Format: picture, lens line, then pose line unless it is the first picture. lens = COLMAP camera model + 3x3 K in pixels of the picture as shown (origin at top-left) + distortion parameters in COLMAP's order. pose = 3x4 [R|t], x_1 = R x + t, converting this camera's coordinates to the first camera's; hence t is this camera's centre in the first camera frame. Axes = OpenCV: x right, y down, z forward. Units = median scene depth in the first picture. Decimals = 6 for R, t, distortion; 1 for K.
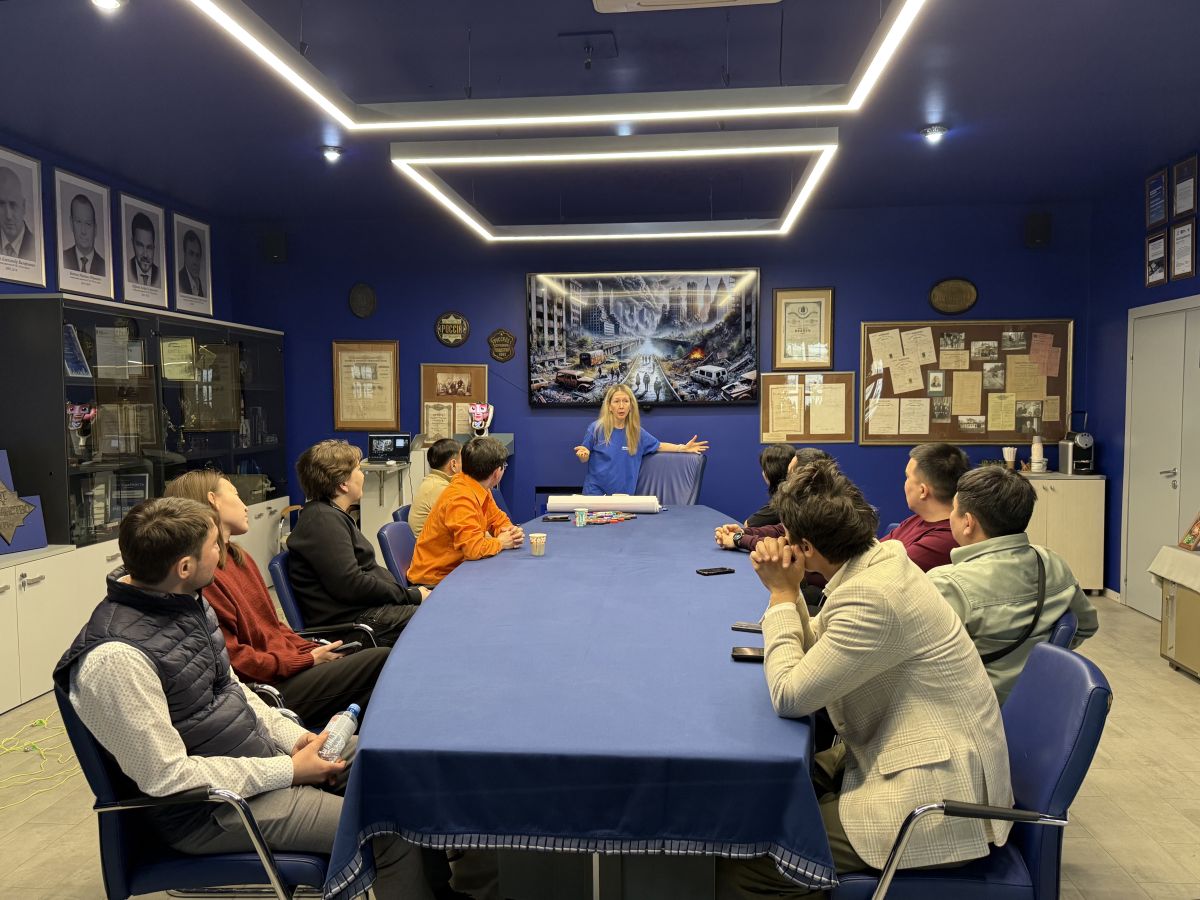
lens RADIAL K [[868.9, 0, 621.8], [0, 868.9, 431.4], [0, 0, 1]] dist [0.031822, -0.025514]
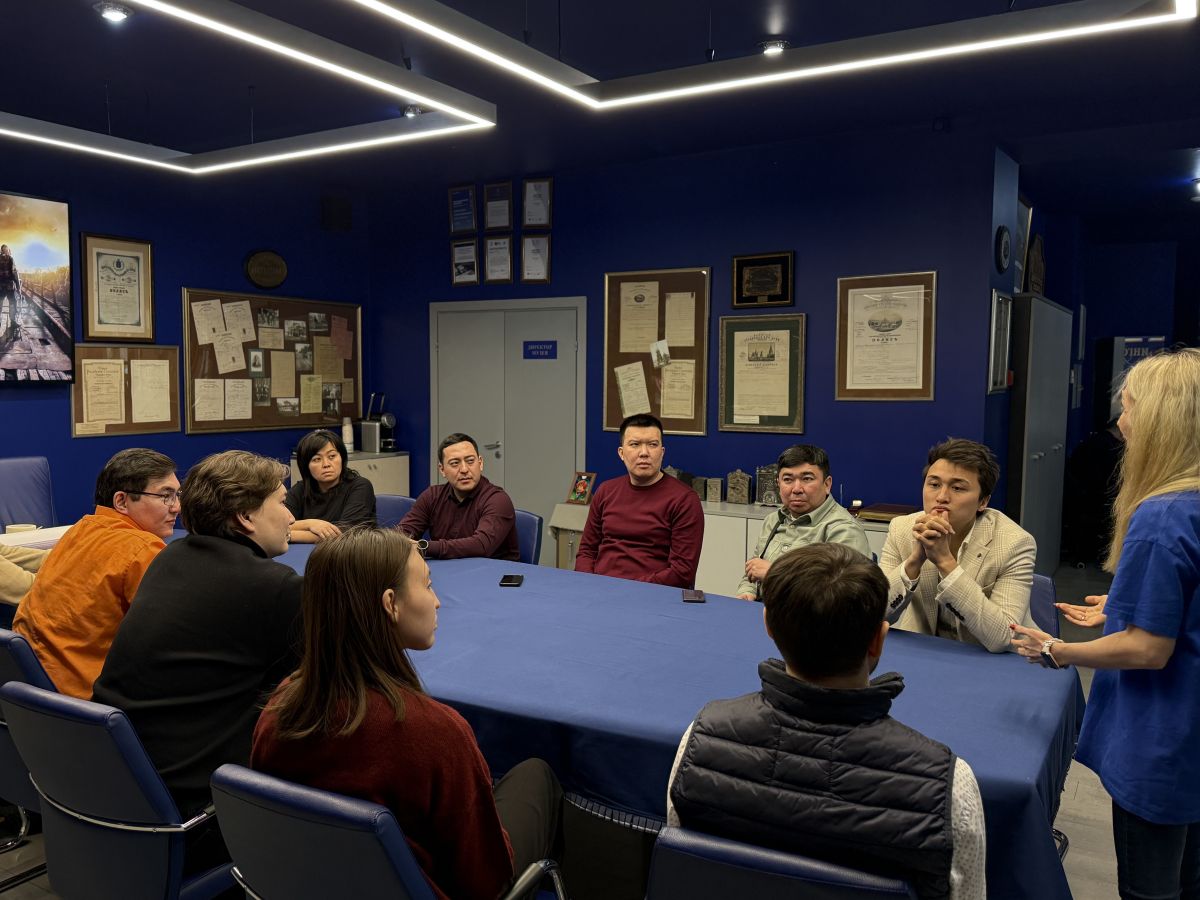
lens RADIAL K [[950.5, 0, 602.3], [0, 950.5, 449.8], [0, 0, 1]] dist [0.026448, -0.042839]
pose [[0.448518, -0.055998, 0.892018, -0.375803], [0.021433, 0.998422, 0.051902, -0.008332], [-0.893517, -0.004160, 0.449011, 0.225294]]
